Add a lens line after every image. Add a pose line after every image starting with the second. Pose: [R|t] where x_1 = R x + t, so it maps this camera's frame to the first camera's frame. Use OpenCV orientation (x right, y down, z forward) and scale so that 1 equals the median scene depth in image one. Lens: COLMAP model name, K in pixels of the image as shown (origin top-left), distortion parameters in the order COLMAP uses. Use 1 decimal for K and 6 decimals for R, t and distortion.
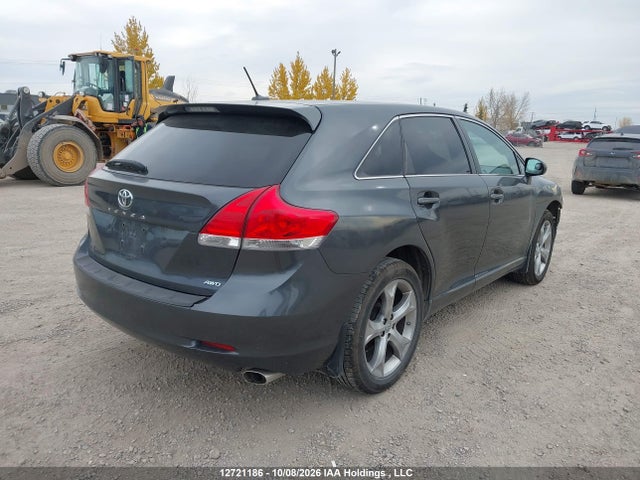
lens RADIAL K [[484.0, 0, 320.0], [0, 484.0, 240.0], [0, 0, 1]] dist [0.007902, 0.002667]
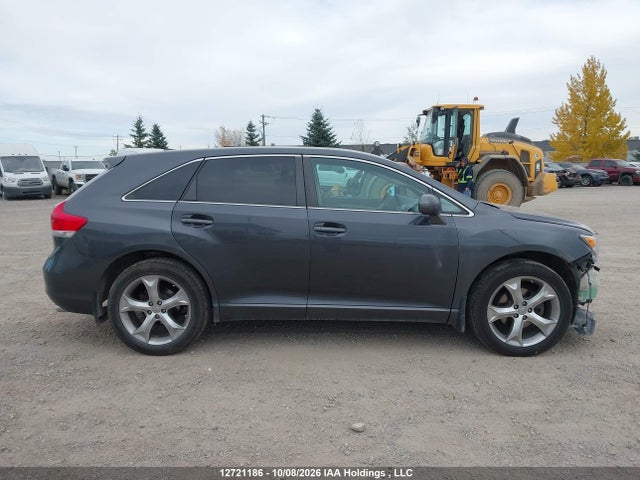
lens RADIAL K [[484.0, 0, 320.0], [0, 484.0, 240.0], [0, 0, 1]] dist [0.007902, 0.002667]
pose [[0.631785, 0.087925, -0.770141, 0.281130], [-0.152592, 0.988212, -0.012357, -0.013319], [0.759976, 0.125324, 0.637754, 0.086362]]
